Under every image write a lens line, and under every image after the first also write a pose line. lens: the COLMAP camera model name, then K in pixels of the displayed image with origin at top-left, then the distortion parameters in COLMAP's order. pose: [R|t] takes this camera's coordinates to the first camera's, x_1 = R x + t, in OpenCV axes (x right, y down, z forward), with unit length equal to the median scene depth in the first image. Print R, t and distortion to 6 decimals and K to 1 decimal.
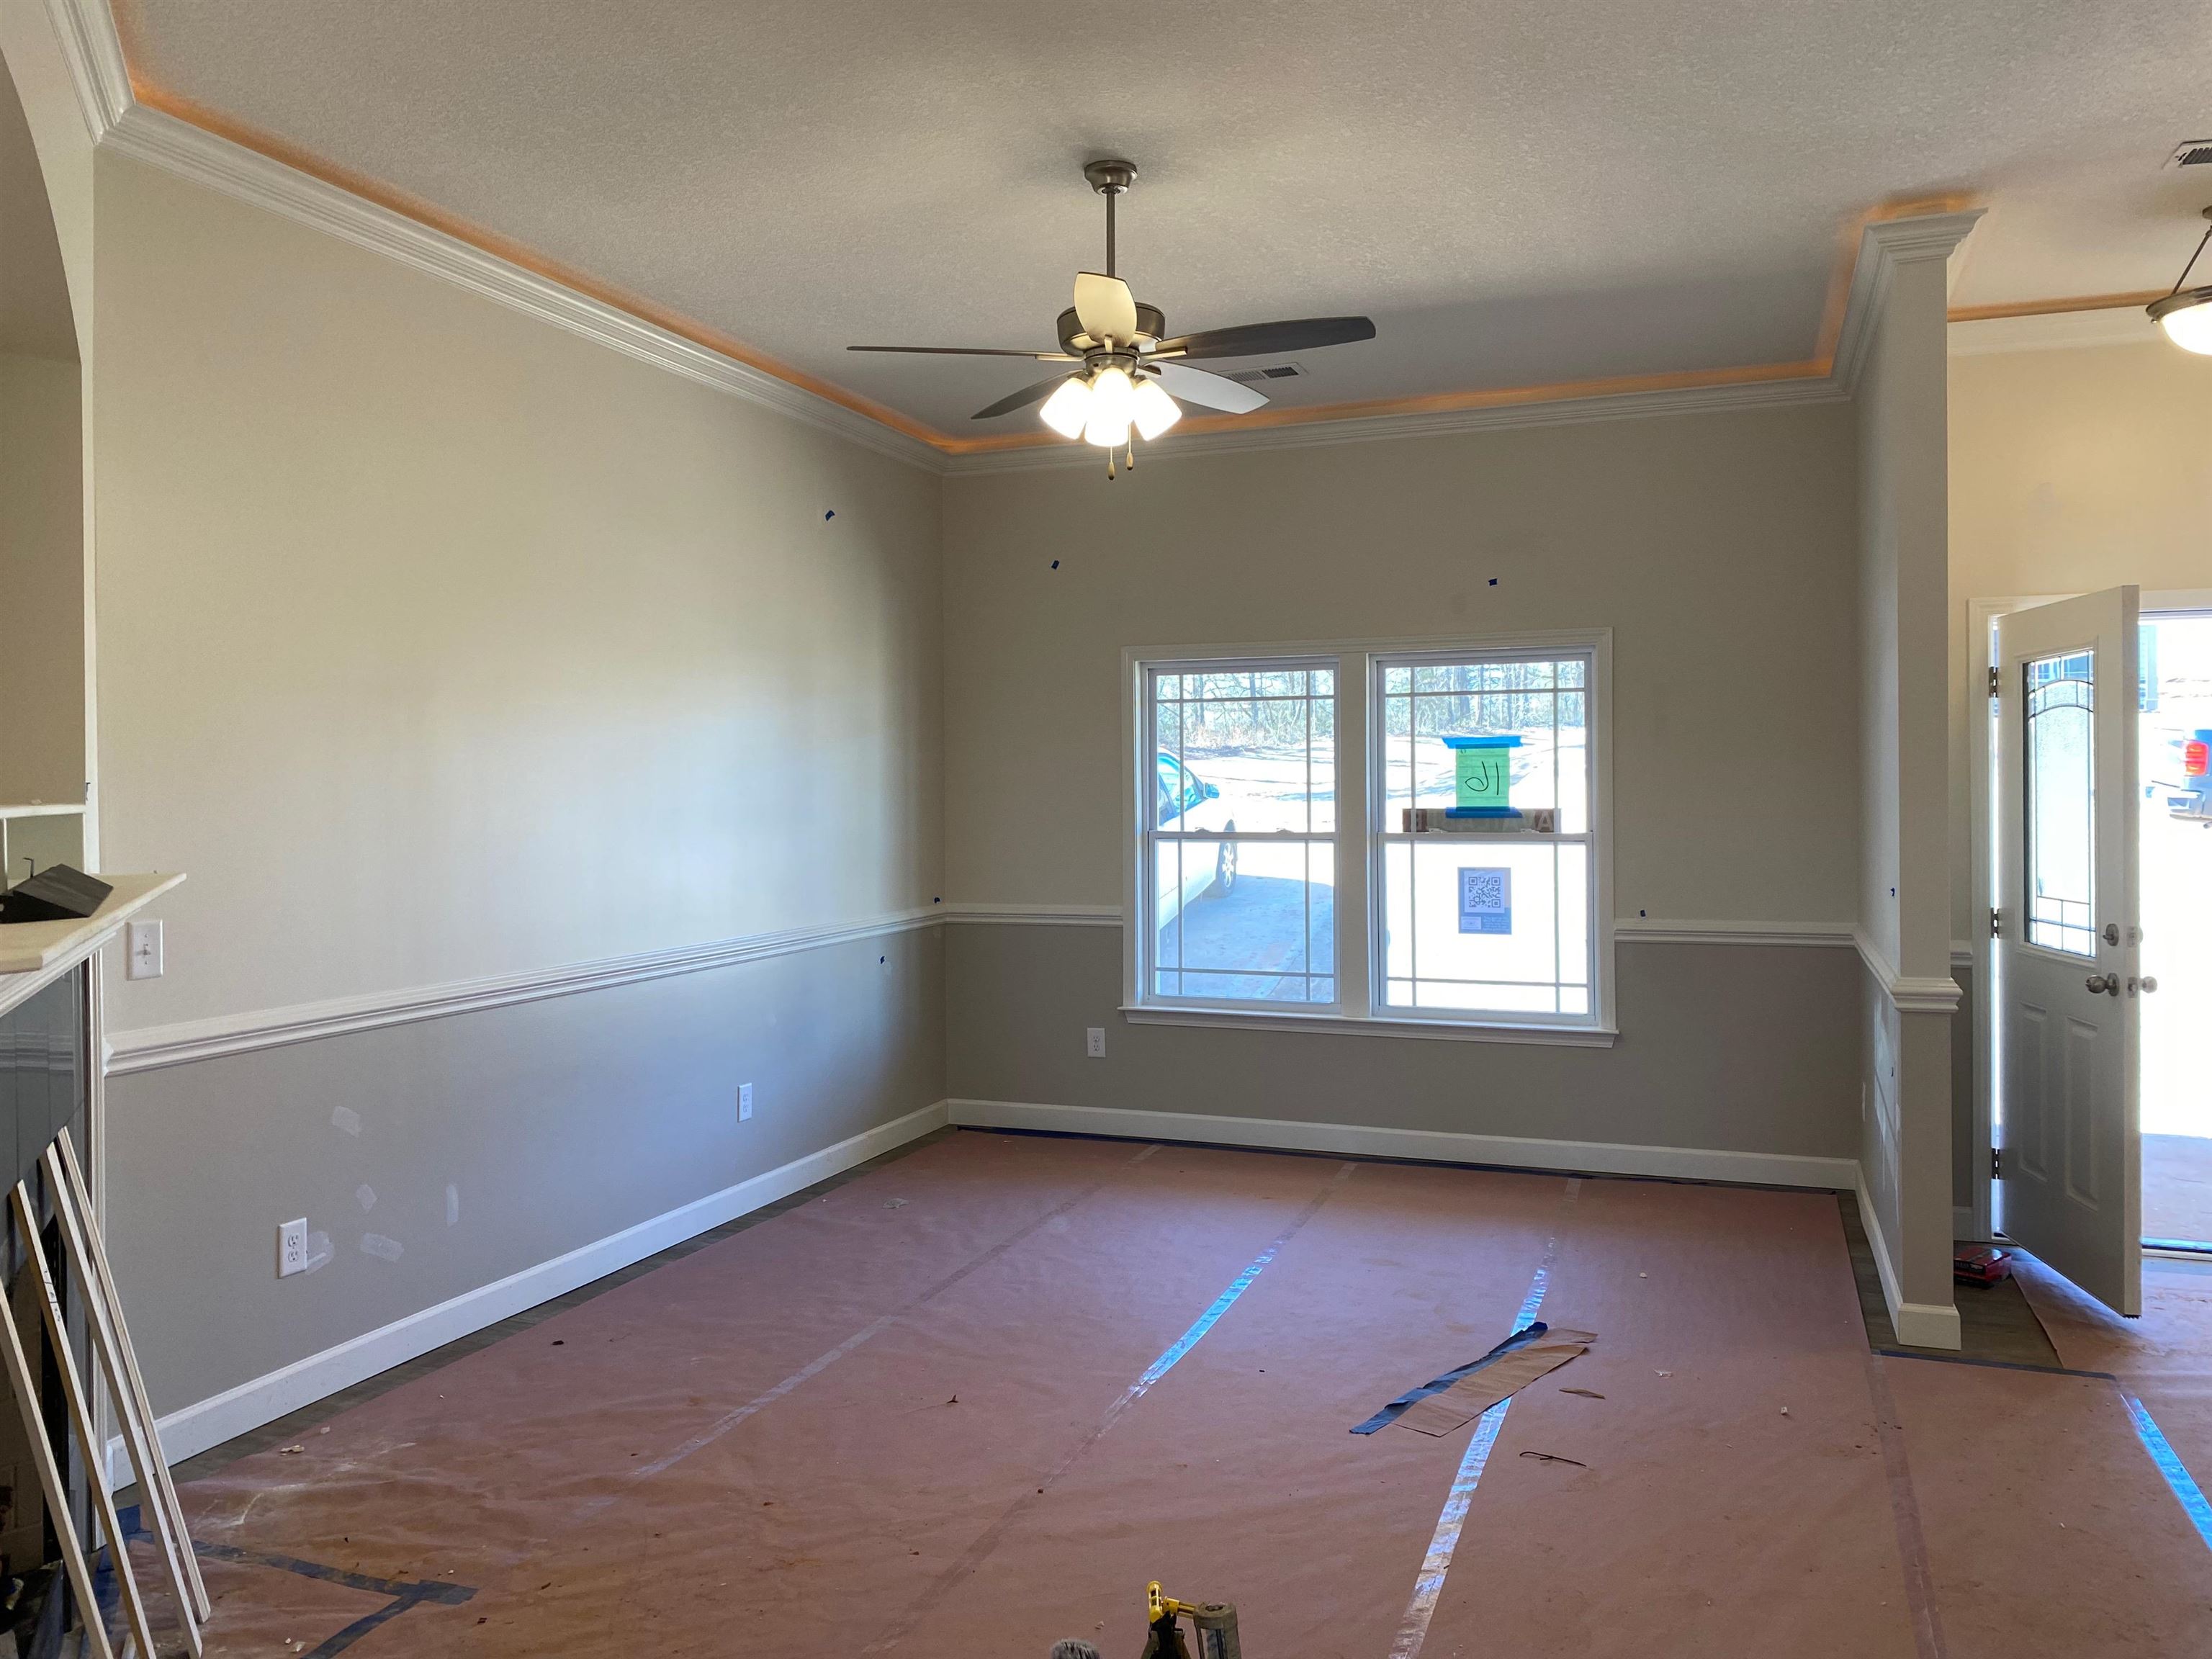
lens RADIAL K [[1668.4, 0, 1096.8], [0, 1668.4, 823.7], [0, 0, 1]] dist [-0.003187, -0.002030]
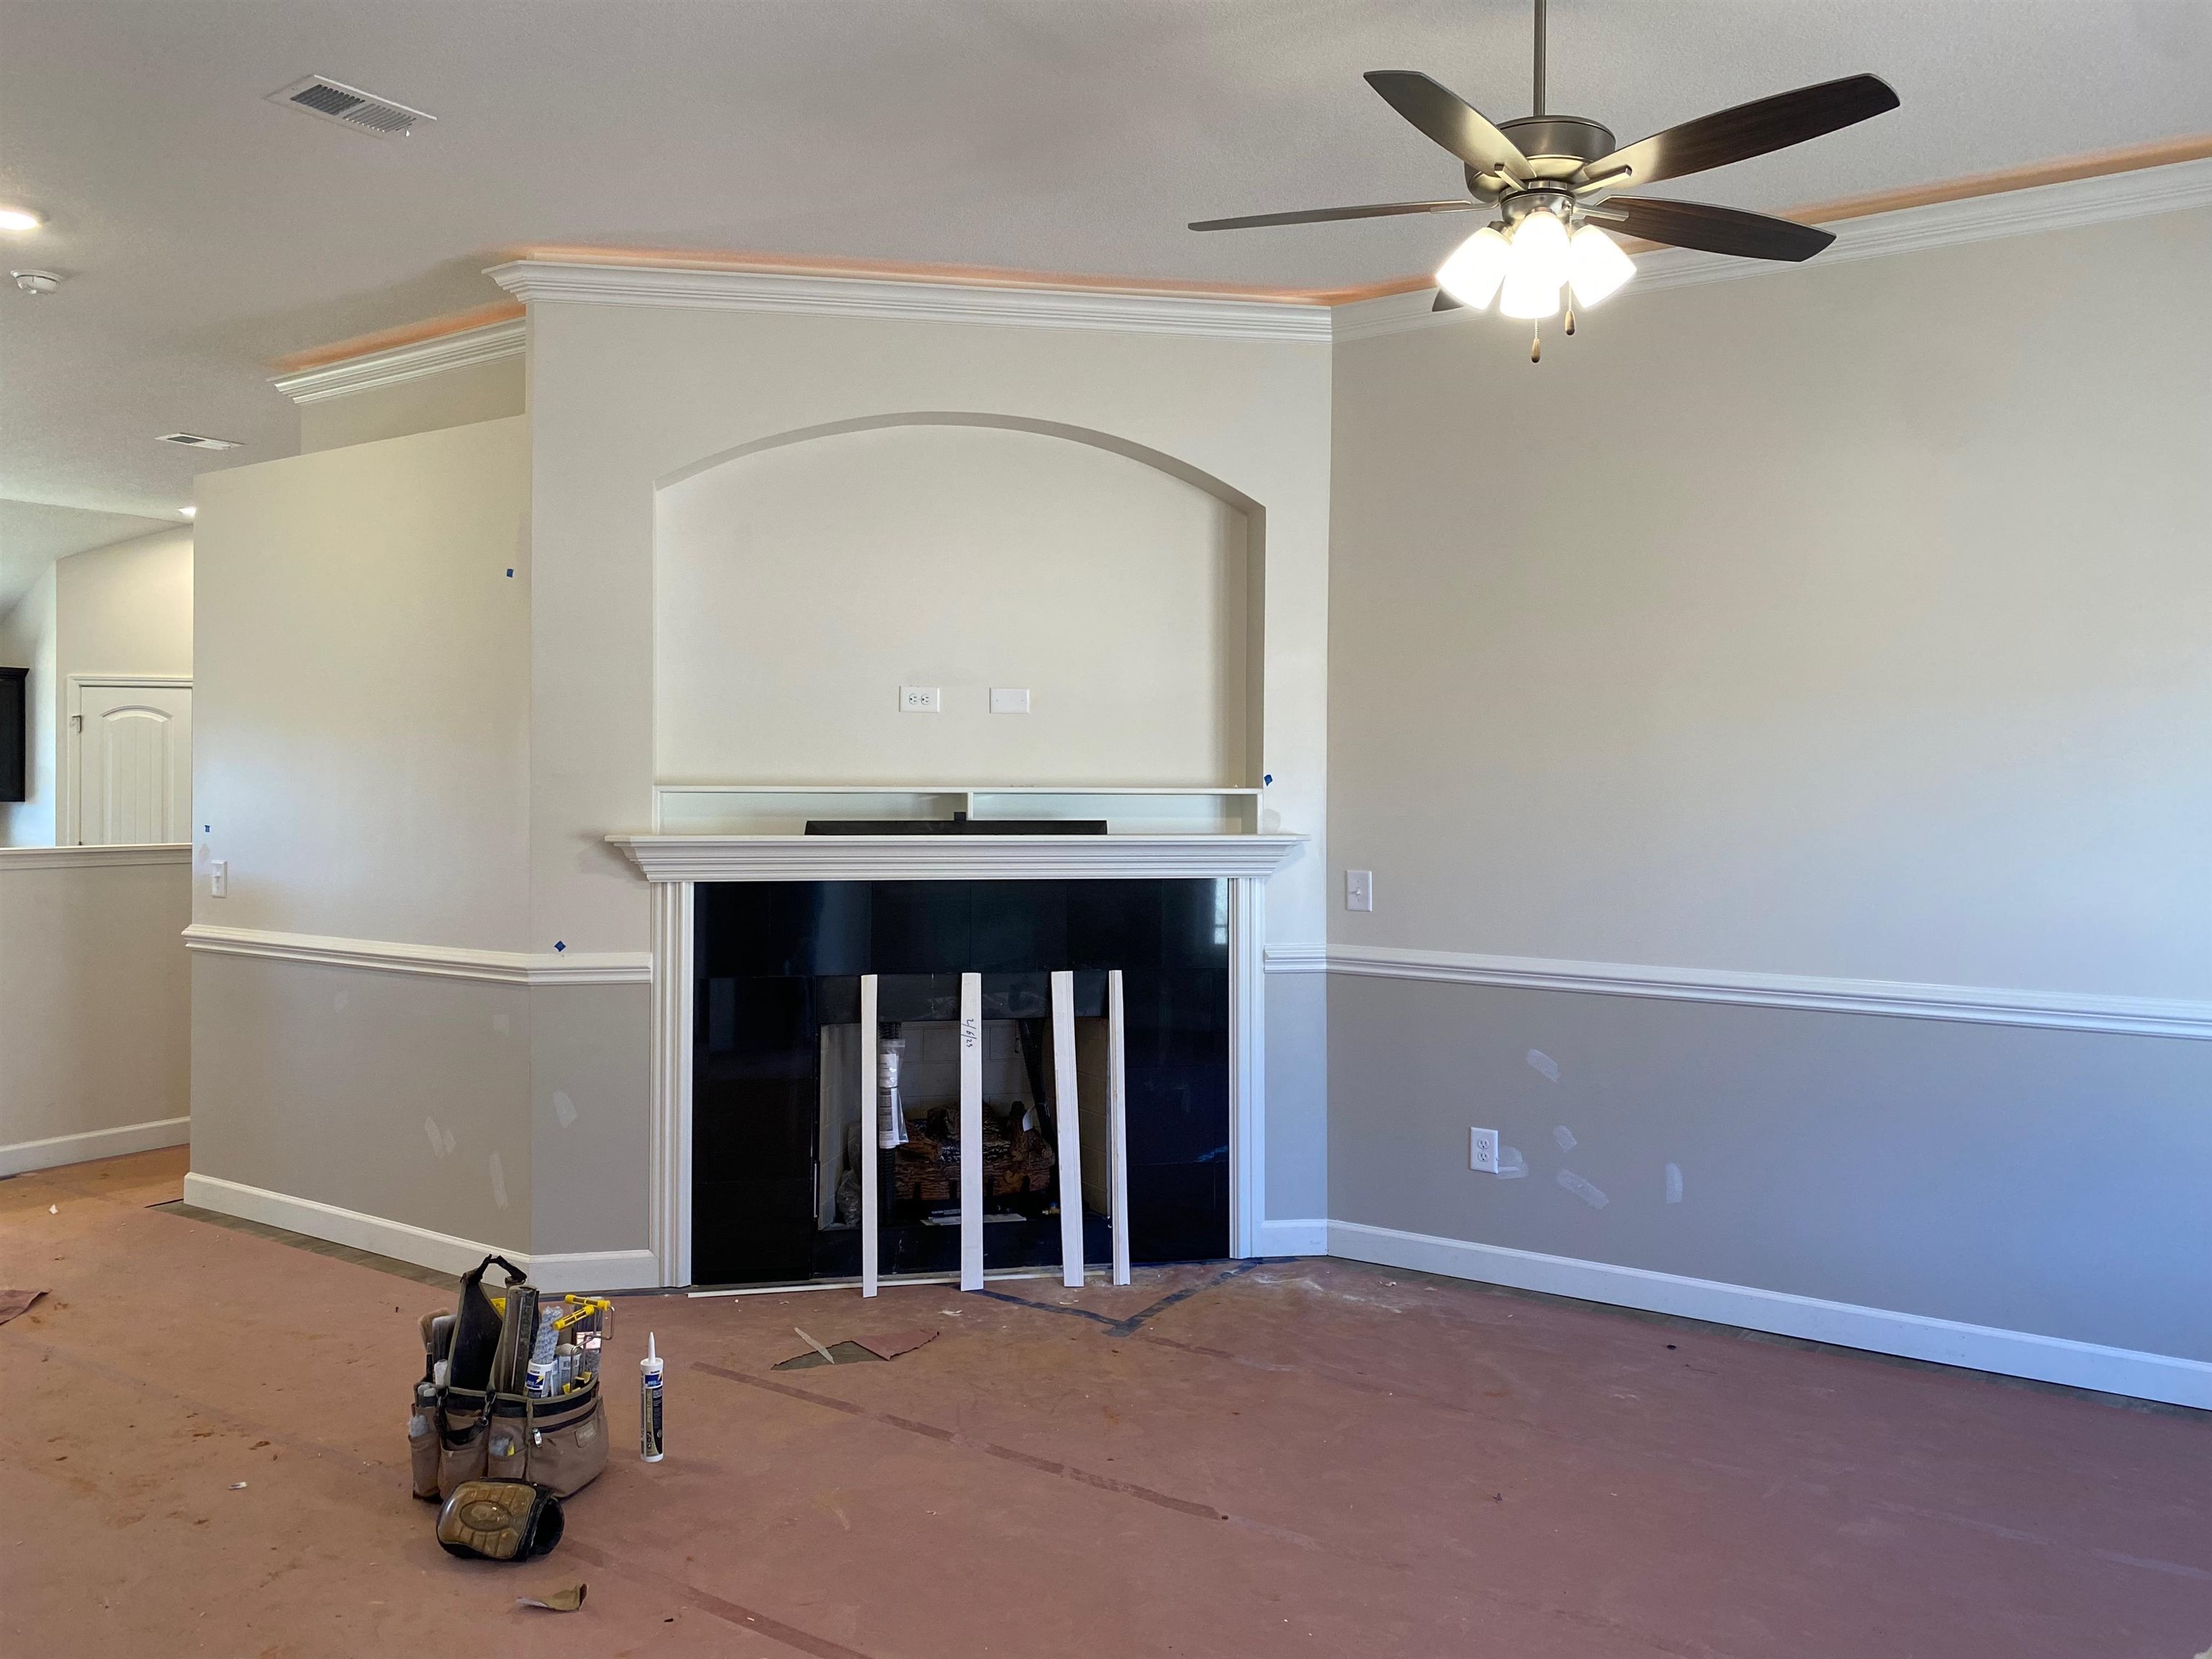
lens RADIAL K [[1668.4, 0, 1097.4], [0, 1668.4, 830.4], [0, 0, 1]] dist [-0.003187, -0.002030]
pose [[-0.220423, 0.030765, -0.974919, 0.846000], [-0.028383, 0.998877, 0.037938, -0.023929], [0.974991, 0.036033, -0.219302, 1.063074]]
